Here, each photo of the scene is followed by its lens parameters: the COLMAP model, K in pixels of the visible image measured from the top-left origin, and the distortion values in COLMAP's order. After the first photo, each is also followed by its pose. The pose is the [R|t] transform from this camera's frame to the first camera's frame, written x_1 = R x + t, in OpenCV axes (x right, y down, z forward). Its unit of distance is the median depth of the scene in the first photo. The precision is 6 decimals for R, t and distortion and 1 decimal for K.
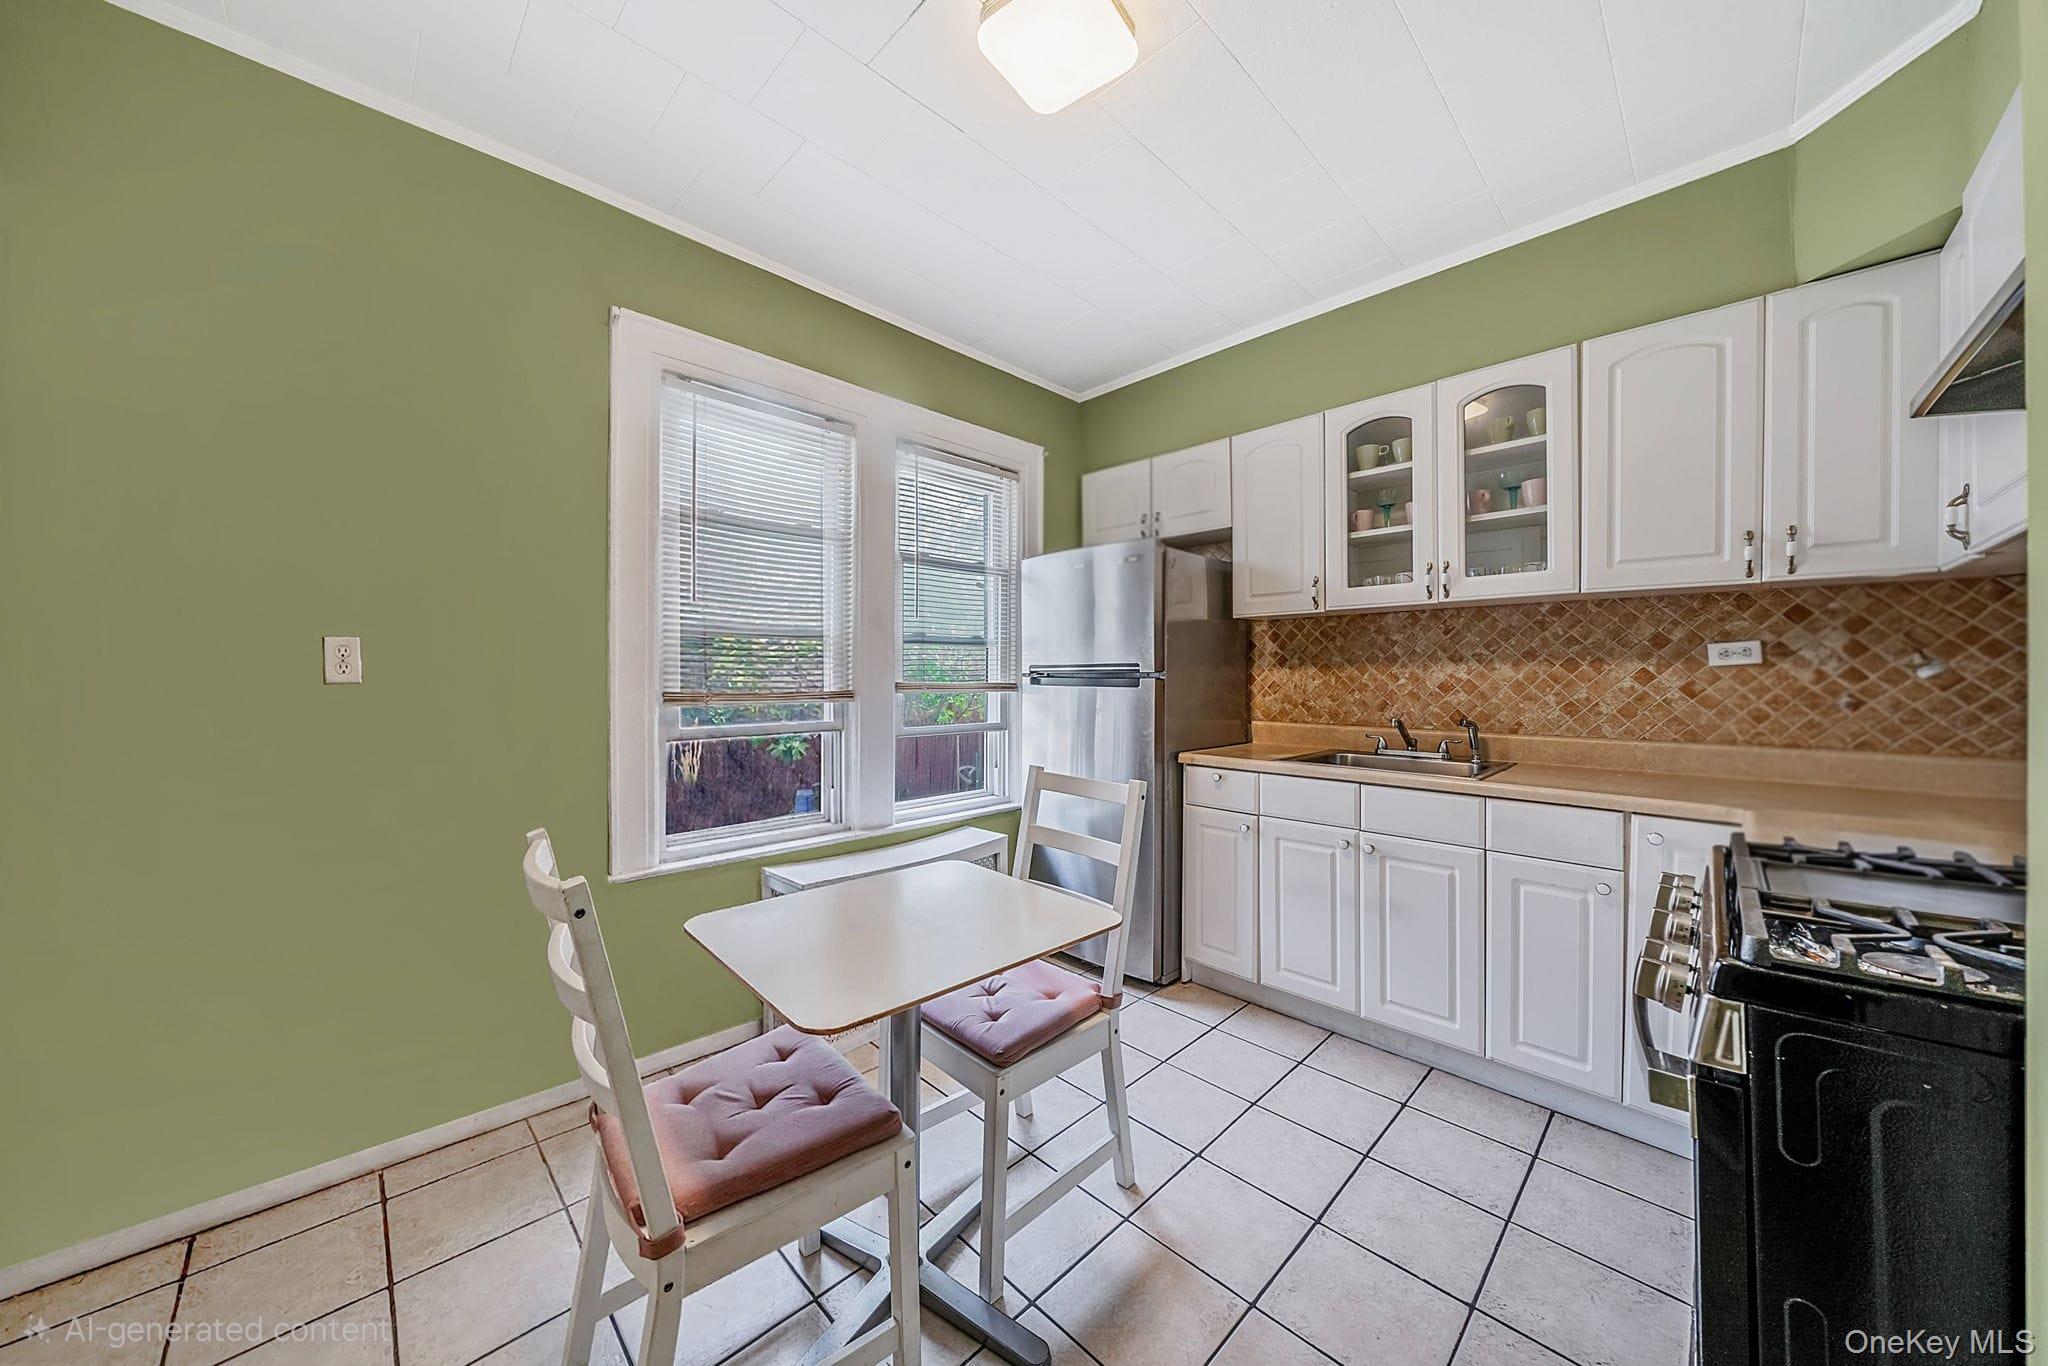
lens RADIAL K [[704.6, 0, 1011.5], [0, 704.6, 669.9], [0, 0, 1]] dist [-0.002000, -0.000314]
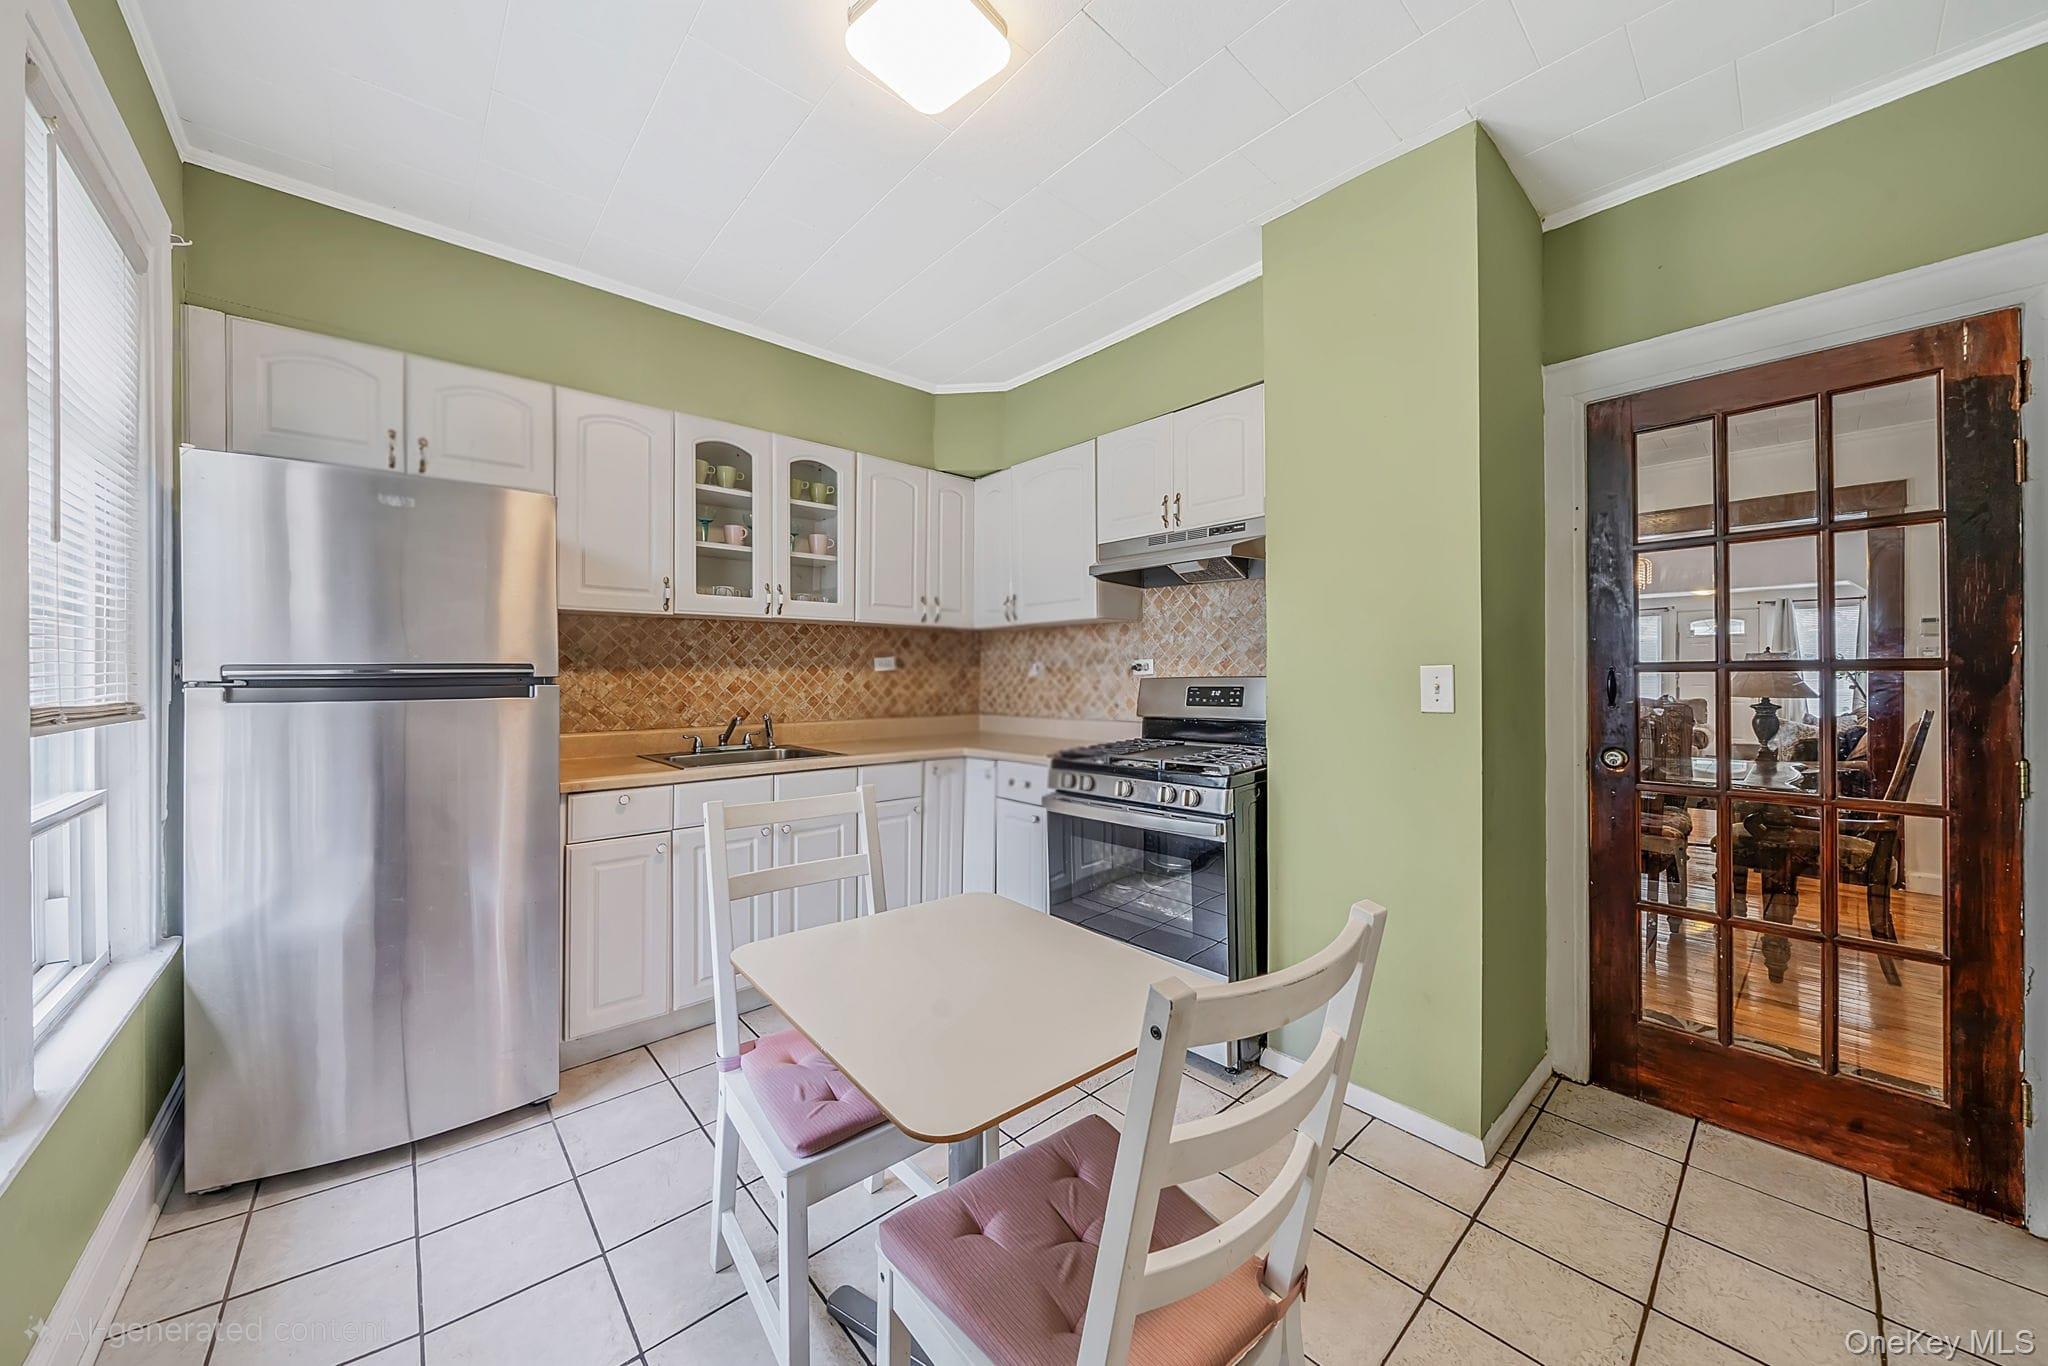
lens RADIAL K [[704.6, 0, 1011.5], [0, 704.6, 669.9], [0, 0, 1]] dist [-0.002000, -0.000314]
pose [[0.050737, 0.003965, 0.998704, -0.563695], [-0.004099, 0.999985, -0.003762, -0.003511], [-0.998704, -0.003903, 0.050752, 0.519904]]
